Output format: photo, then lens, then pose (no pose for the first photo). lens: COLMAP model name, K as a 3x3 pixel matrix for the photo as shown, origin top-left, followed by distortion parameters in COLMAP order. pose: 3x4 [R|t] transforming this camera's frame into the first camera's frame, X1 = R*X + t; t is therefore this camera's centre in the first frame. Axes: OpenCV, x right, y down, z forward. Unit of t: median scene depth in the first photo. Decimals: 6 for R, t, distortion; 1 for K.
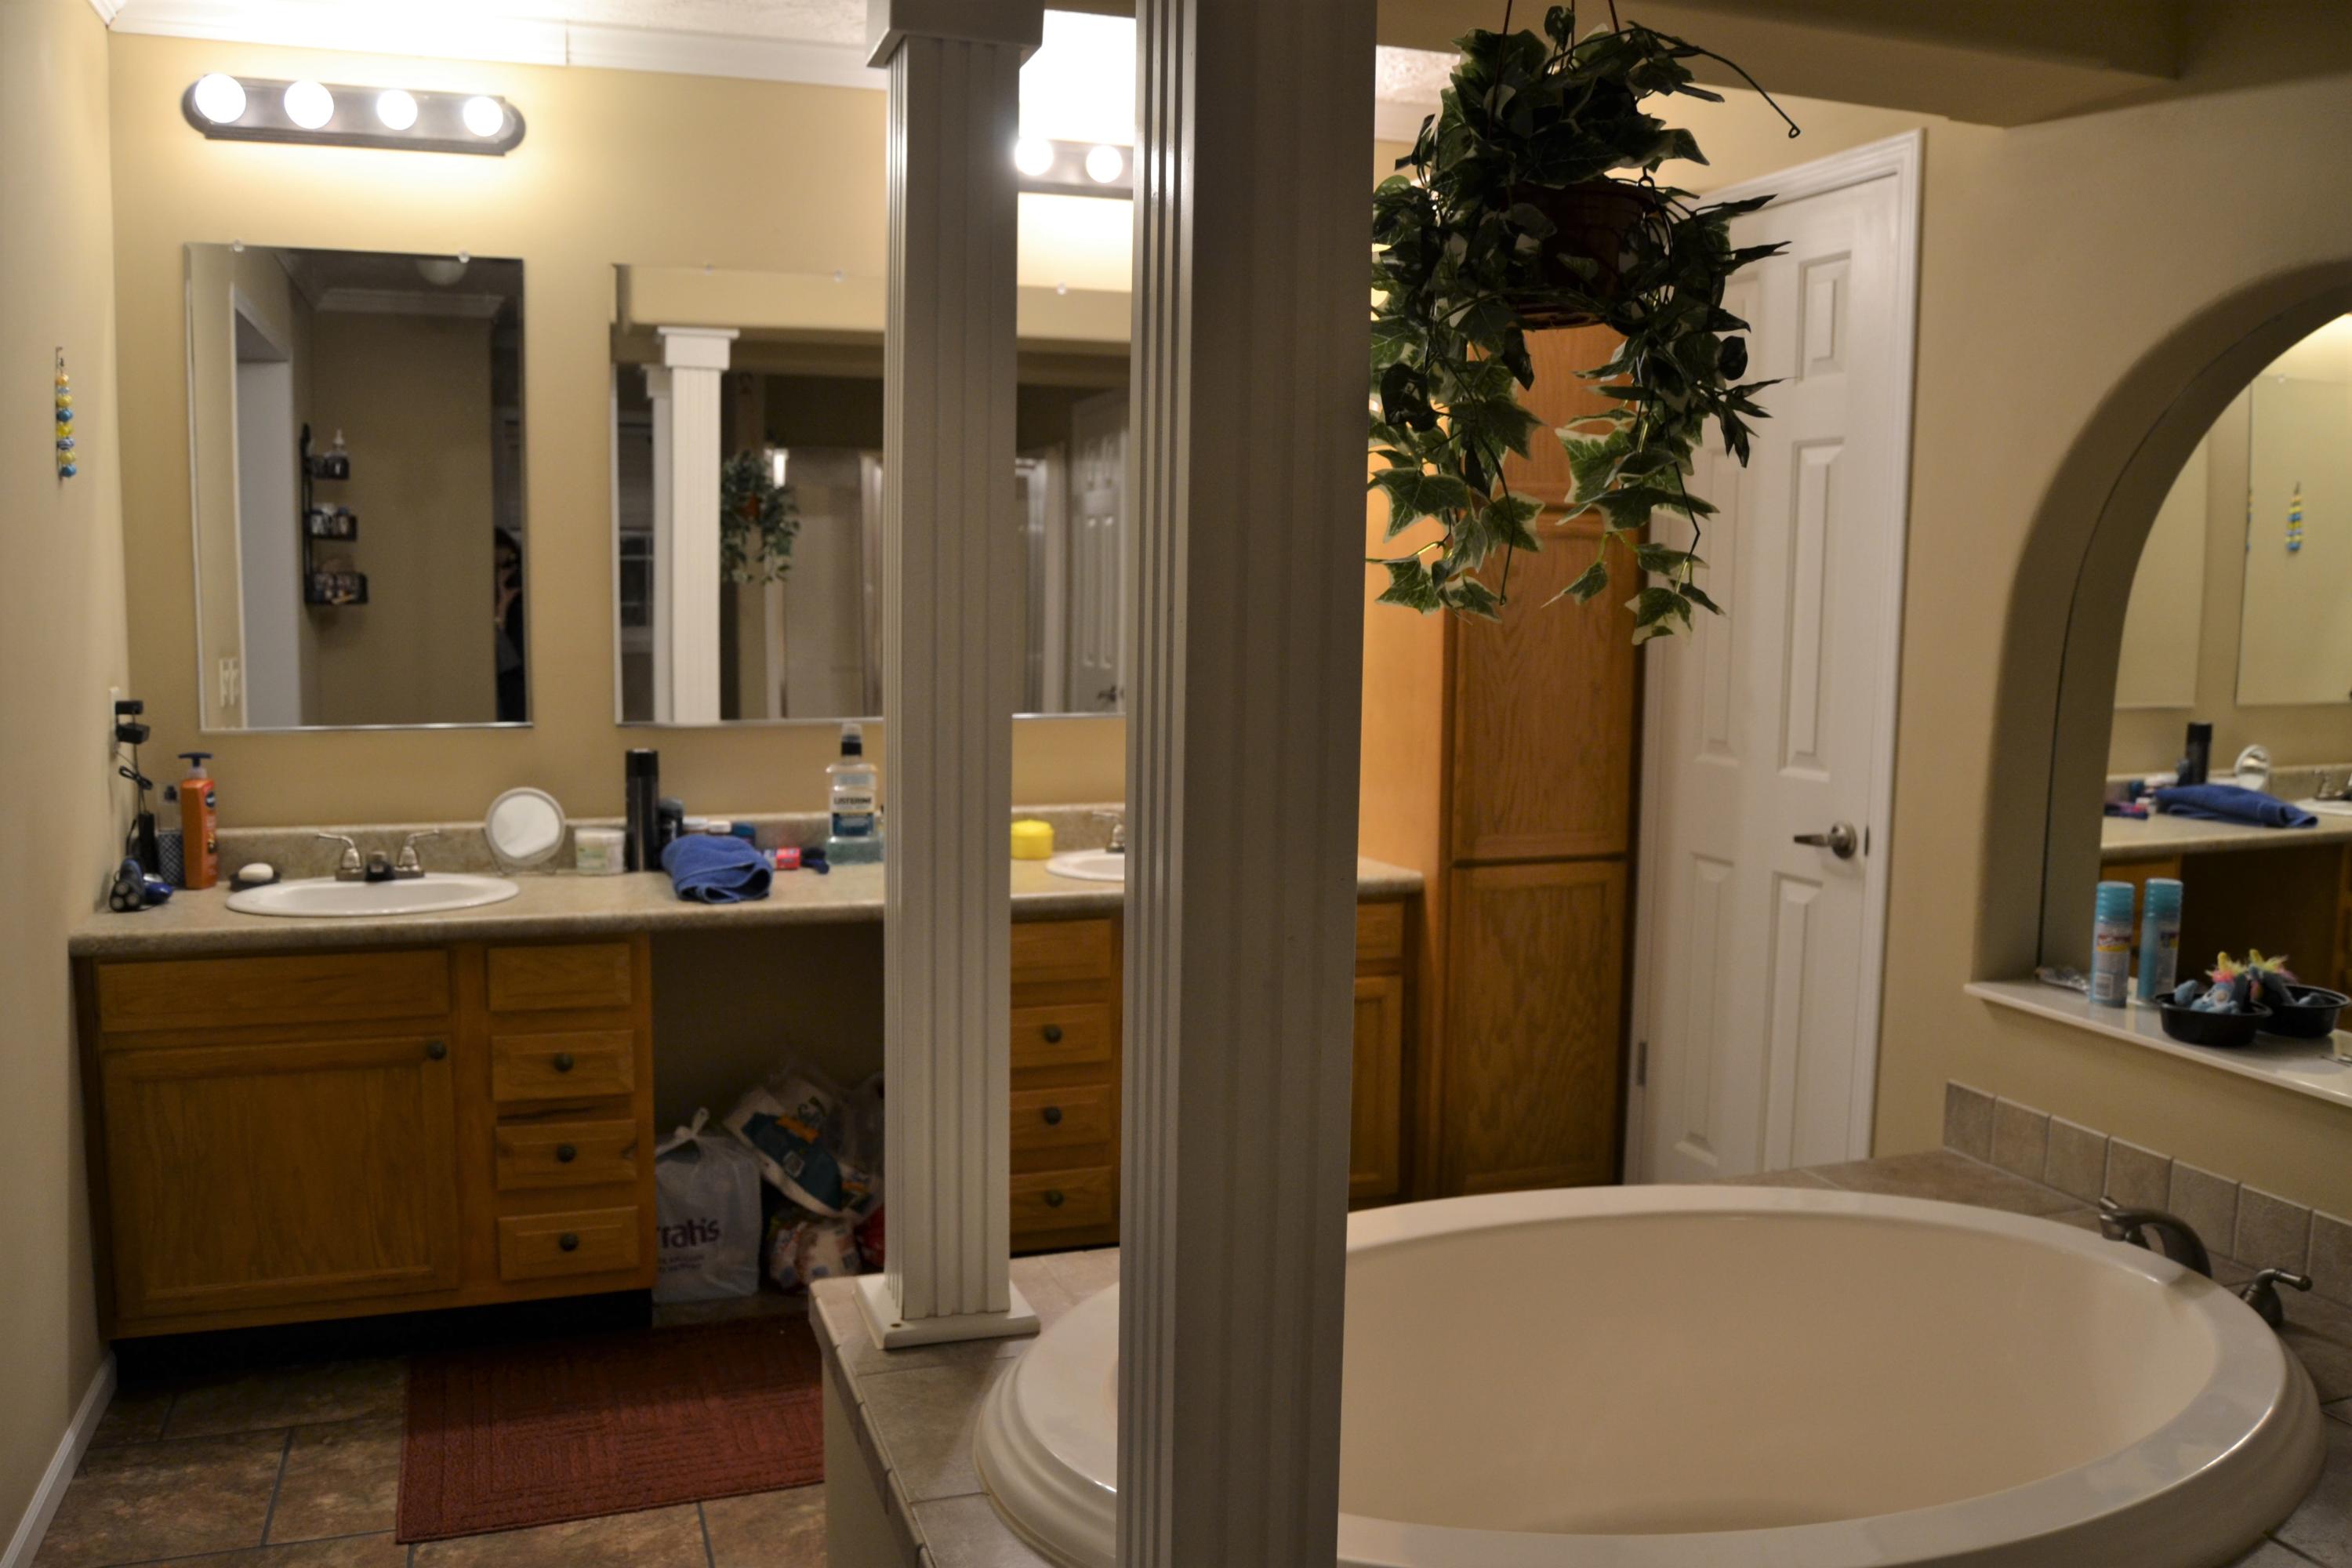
lens RADIAL K [[1873.7, 0, 1176.0], [0, 1873.7, 784.0], [0, 0, 1]] dist [-0.078818, 0.011172]
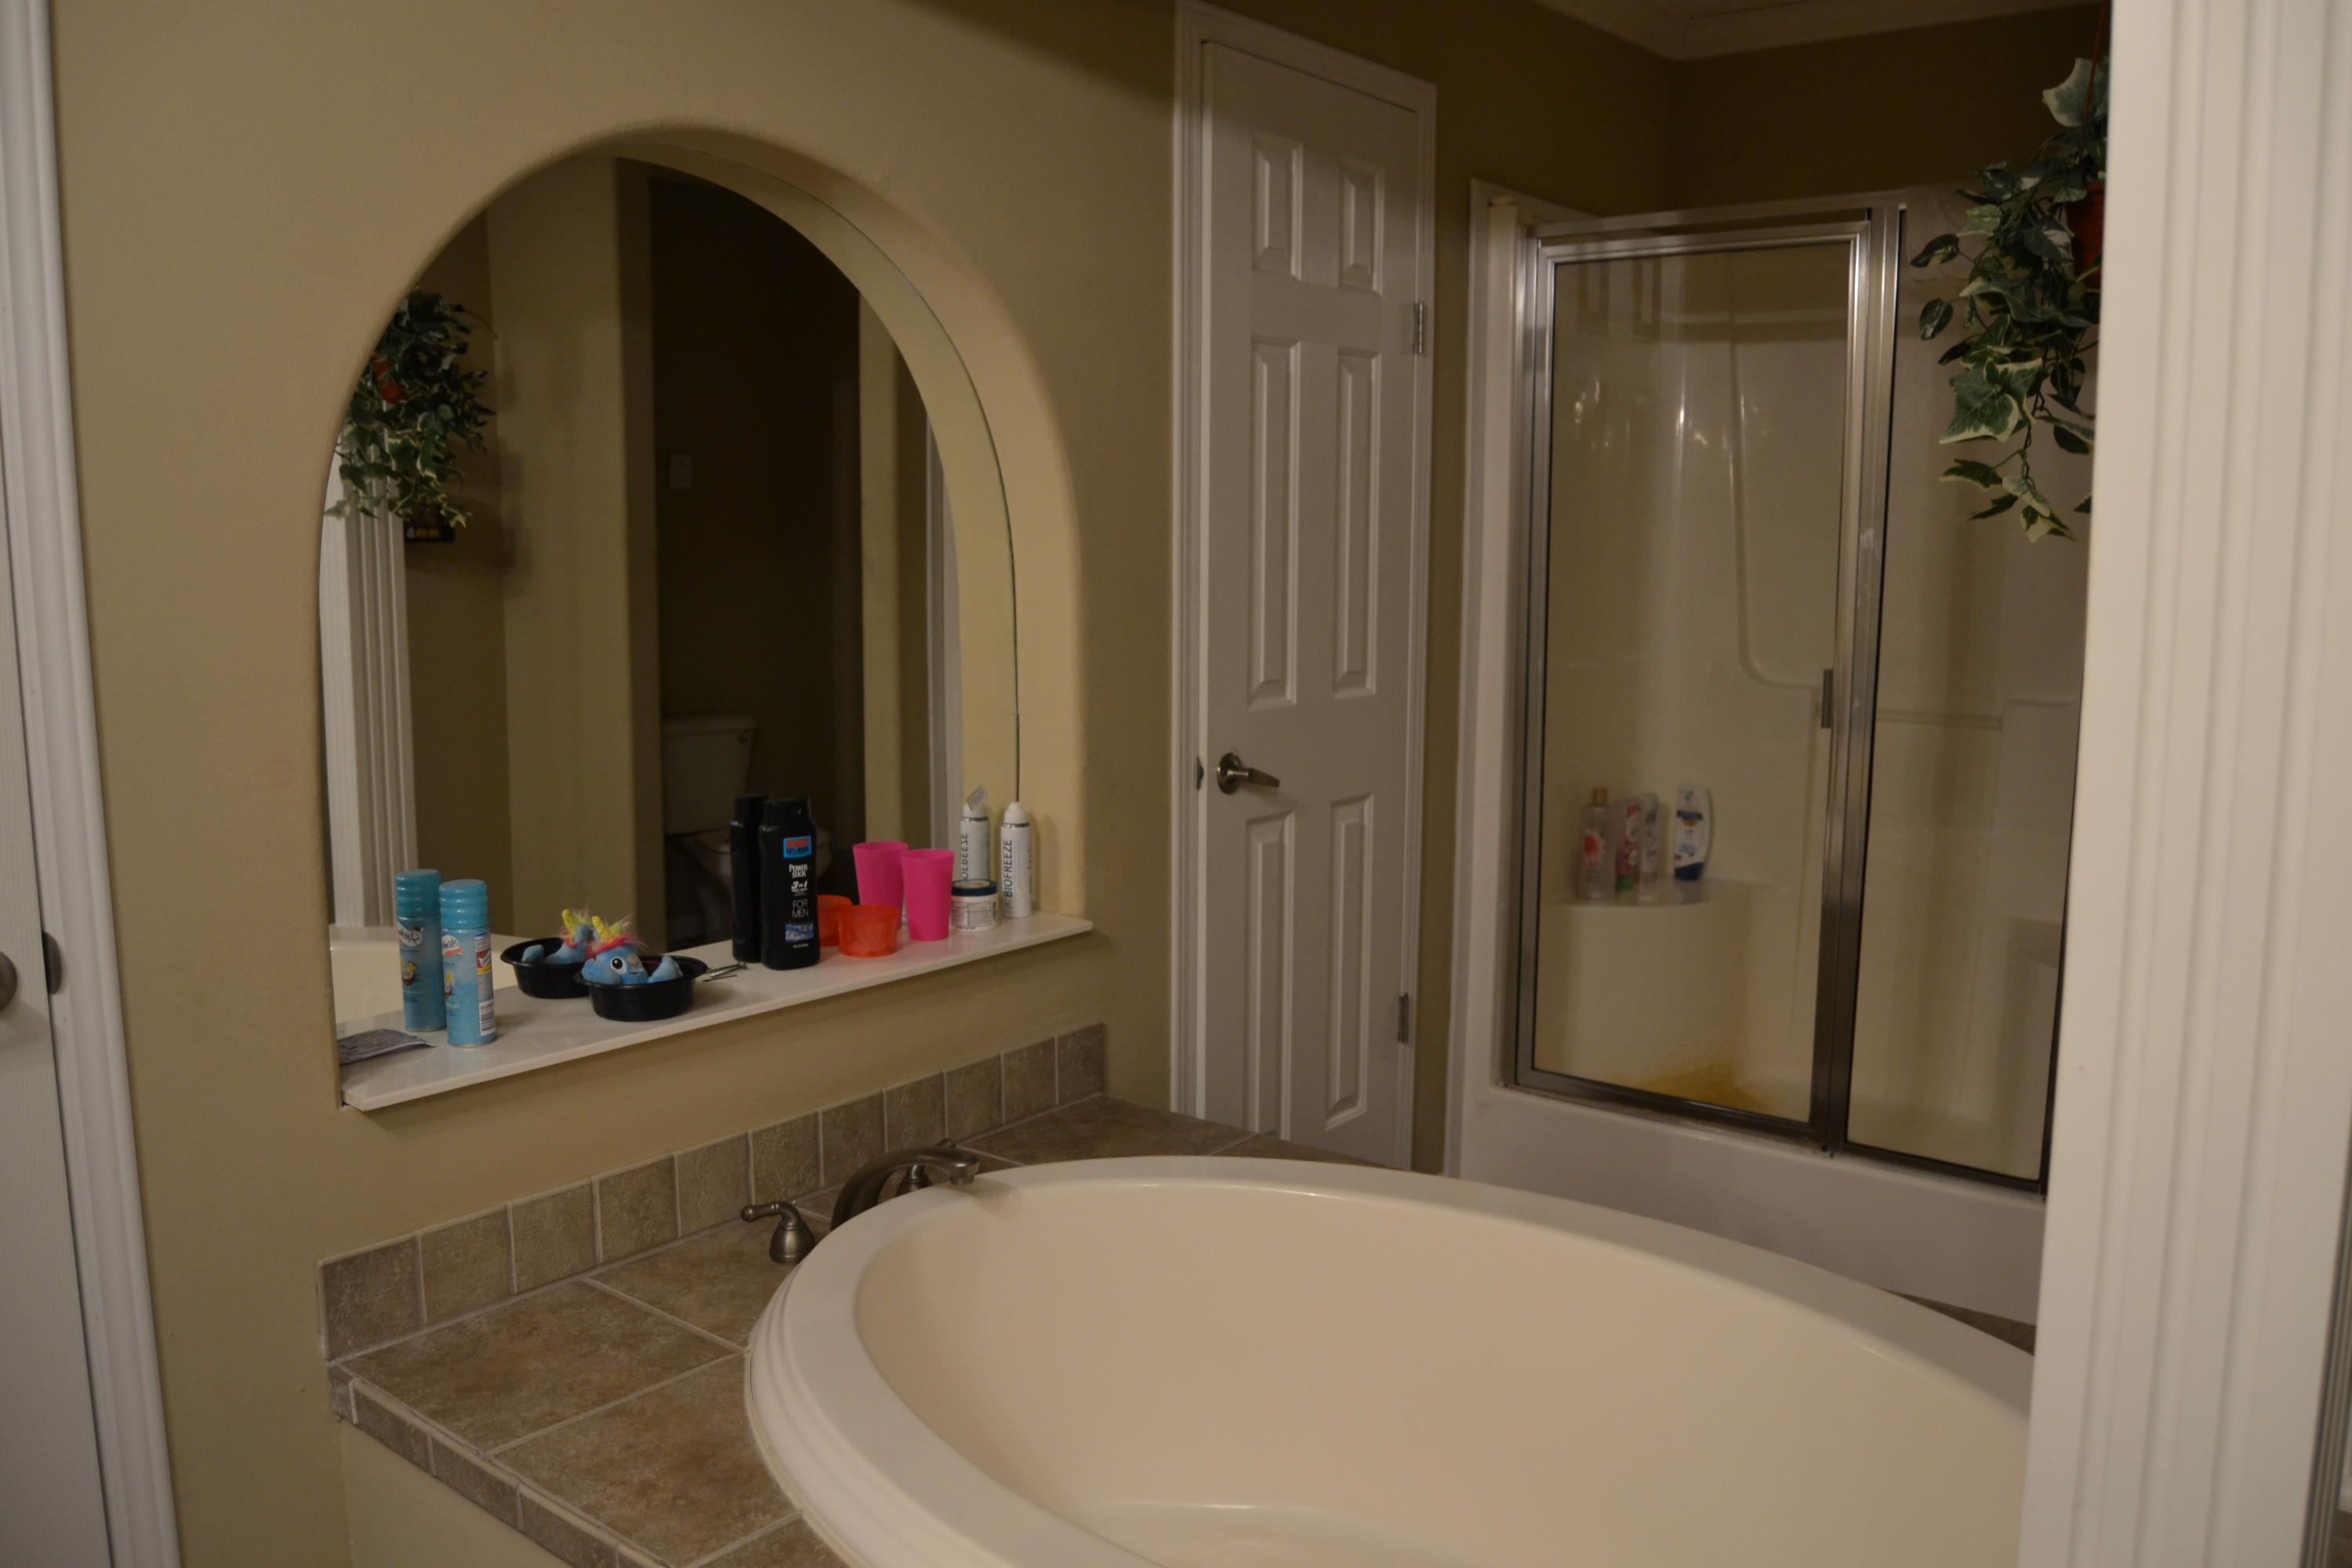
lens RADIAL K [[1873.7, 0, 1176.0], [0, 1873.7, 784.0], [0, 0, 1]] dist [-0.078818, 0.011172]
pose [[-0.529585, -0.141152, 0.836430, -0.234454], [0.079567, 0.973444, 0.214652, -0.108136], [-0.844517, 0.180229, -0.504290, 0.982815]]
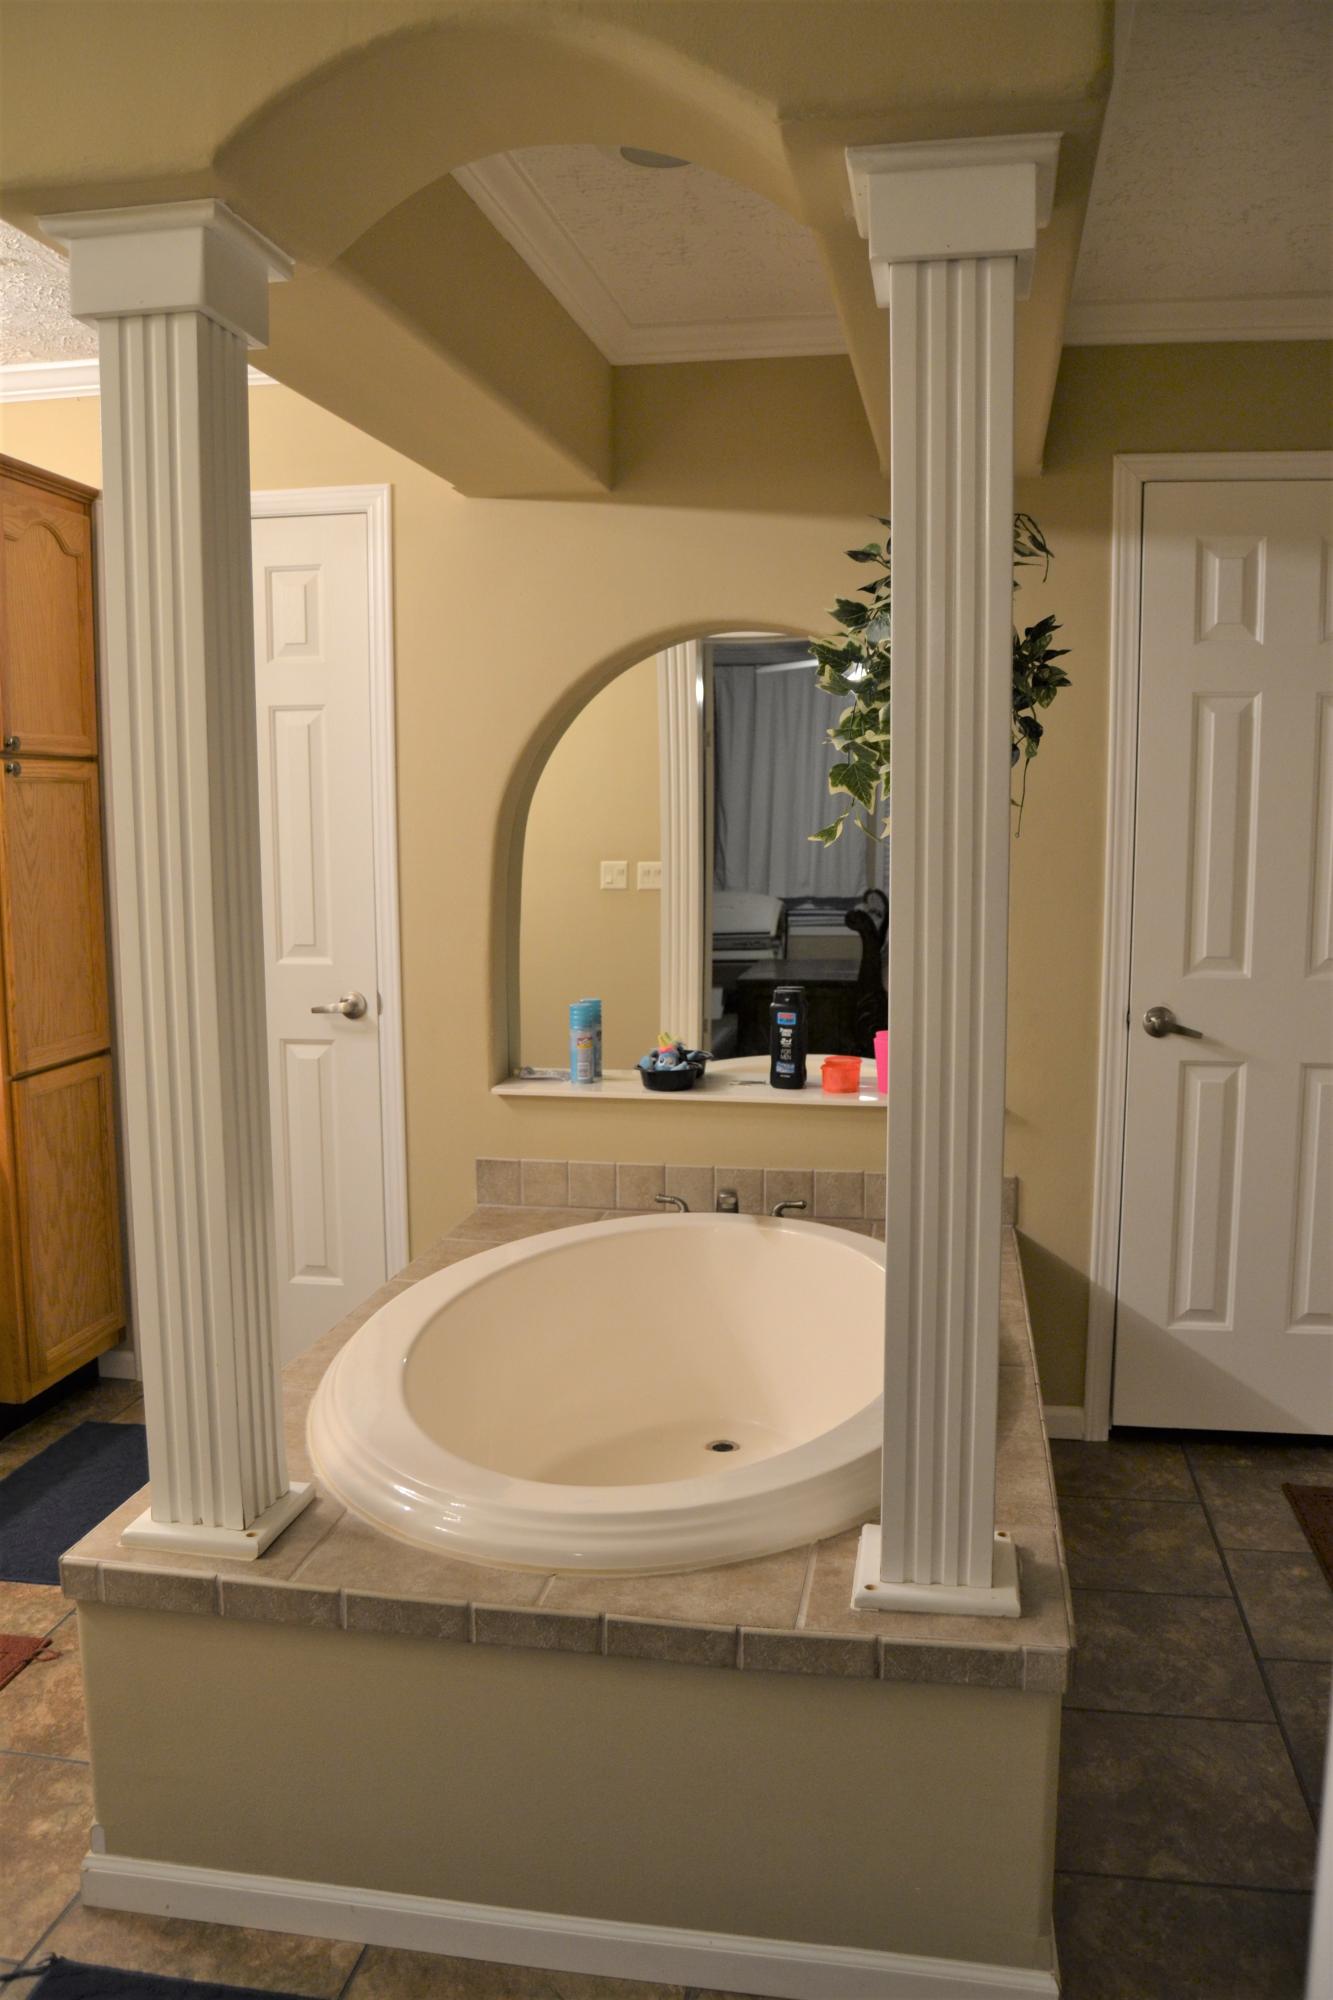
lens RADIAL K [[1593.3, 0, 668.4], [0, 1593.3, 1026.4], [0, 0, 1]] dist [-0.078818, 0.011172]
pose [[0.484733, -0.129293, 0.865053, -0.538242], [0.105210, 0.990452, 0.089081, -0.034103], [-0.868311, 0.047832, 0.493708, 0.237840]]
